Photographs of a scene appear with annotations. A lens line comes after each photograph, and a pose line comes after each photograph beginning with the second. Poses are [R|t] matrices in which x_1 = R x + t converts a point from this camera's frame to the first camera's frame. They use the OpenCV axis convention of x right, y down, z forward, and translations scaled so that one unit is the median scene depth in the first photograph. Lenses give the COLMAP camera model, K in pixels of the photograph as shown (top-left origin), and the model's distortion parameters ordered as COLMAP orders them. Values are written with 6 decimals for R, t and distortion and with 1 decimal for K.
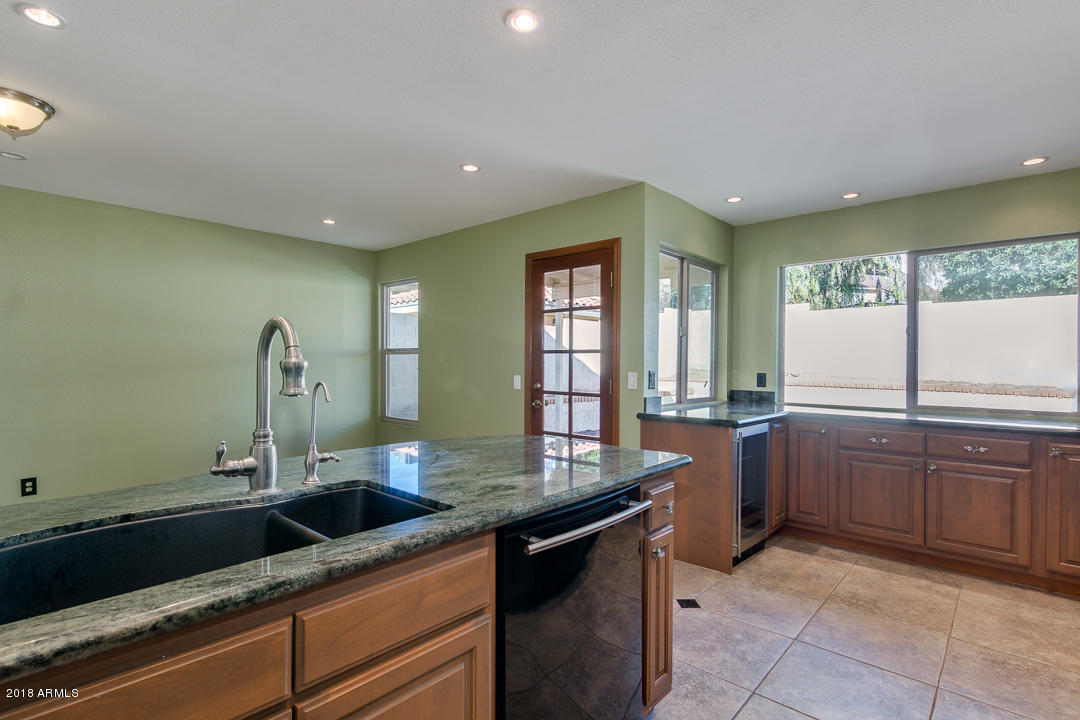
lens RADIAL K [[520.1, 0, 554.5], [0, 520.1, 365.1], [0, 0, 1]] dist [0.008858, -0.004348]
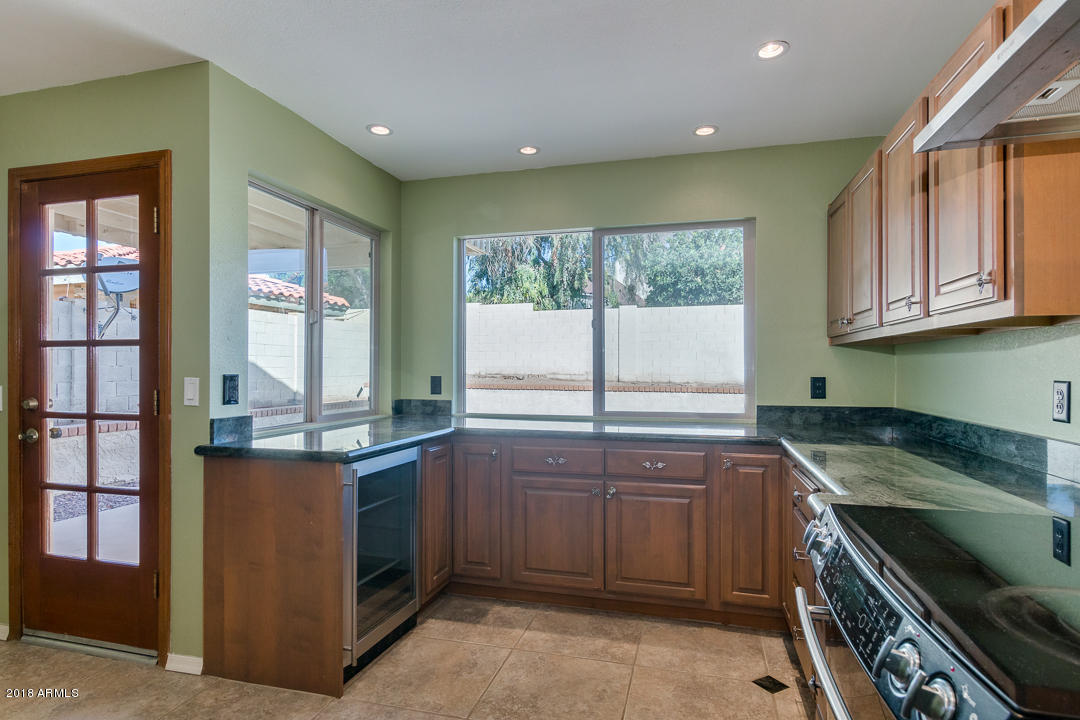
lens RADIAL K [[559.2, 0, 546.8], [0, 559.2, 368.0], [0, 0, 1]] dist [-0.000575, 0.000924]
pose [[0.898430, -0.007678, 0.439049, 0.228938], [0.008475, 0.999964, 0.000145, 0.005907], [-0.439035, 0.003591, 0.898463, 0.240489]]
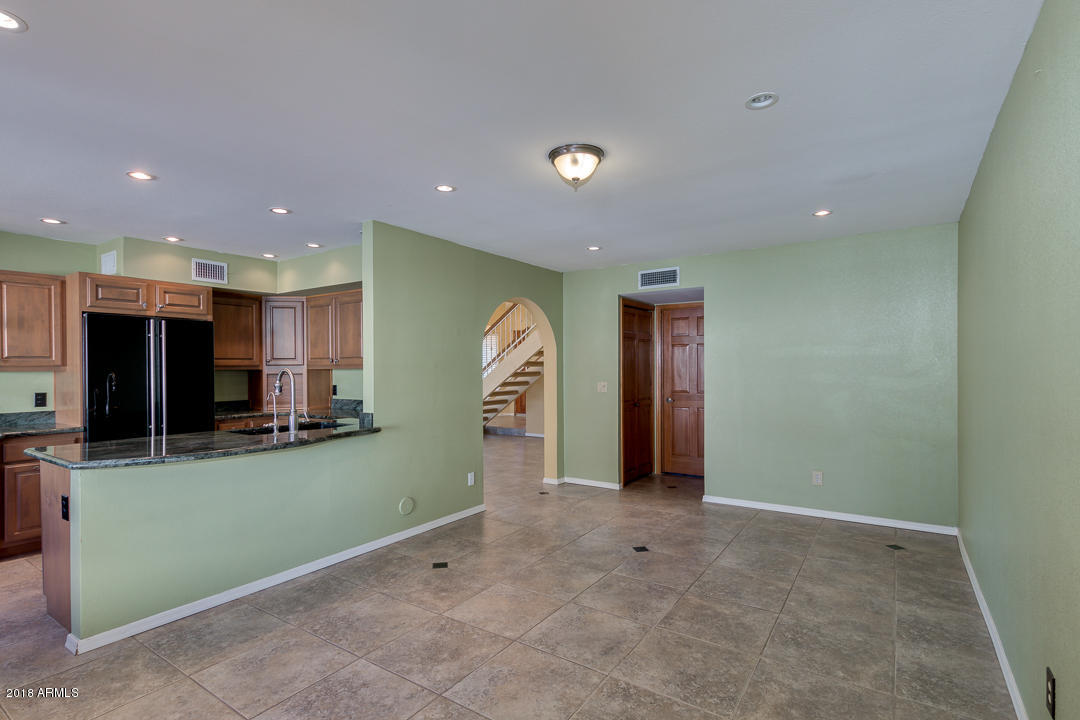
lens RADIAL K [[544.8, 0, 520.3], [0, 544.8, 373.4], [0, 0, 1]] dist [-0.005054, -0.000004]
pose [[-0.994170, 0.003121, -0.107783, -0.023882], [0.001945, 0.999937, 0.011015, -0.031350], [0.107811, 0.010741, -0.994113, 2.021756]]
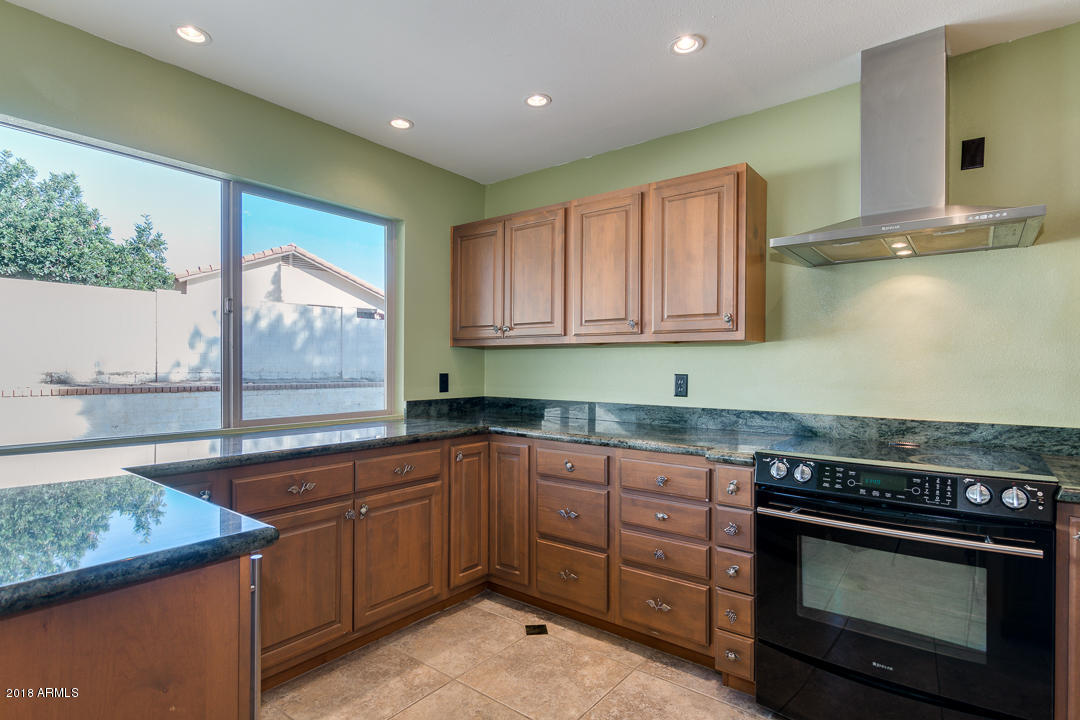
lens RADIAL K [[544.8, 0, 536.5], [0, 544.8, 367.2], [0, 0, 1]] dist [-0.005054, -0.000004]
pose [[-0.041404, -0.010228, 0.999090, 0.007239], [-0.002432, 0.999946, 0.010136, 0.002524], [-0.999140, -0.002010, -0.041427, 0.709686]]
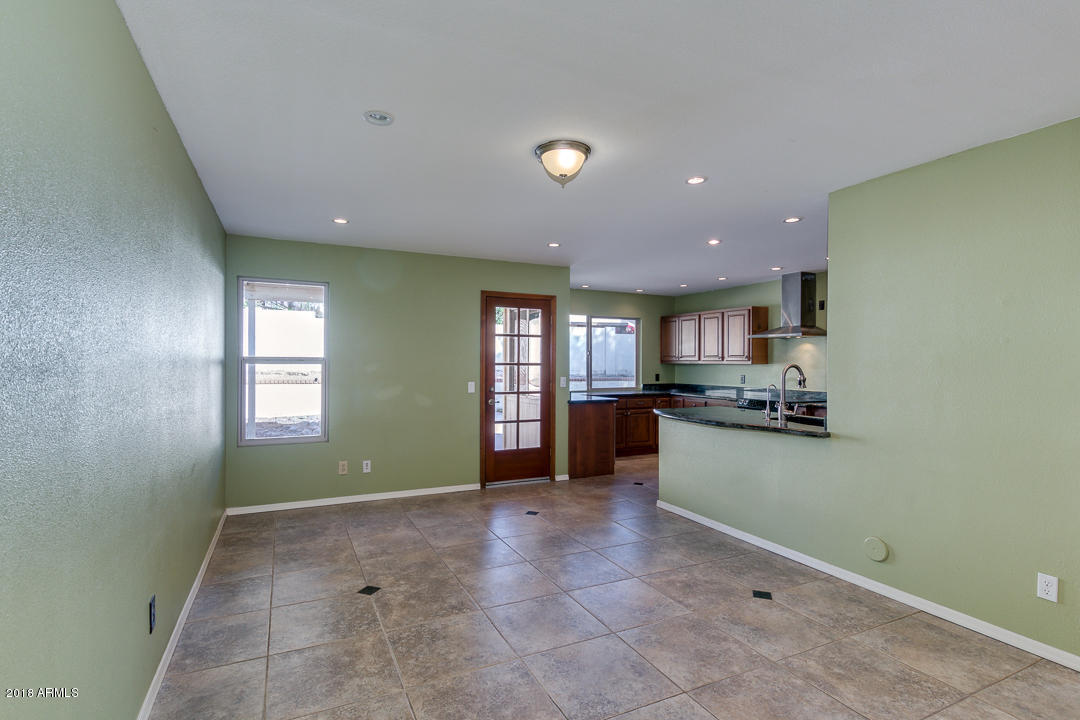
lens RADIAL K [[520.1, 0, 550.1], [0, 520.1, 357.1], [0, 0, 1]] dist [0.008858, -0.004348]
pose [[0.379092, 0.003565, 0.925352, -1.397240], [-0.000401, 0.999993, -0.003688, -0.043847], [-0.925359, 0.001027, 0.379091, 0.387874]]
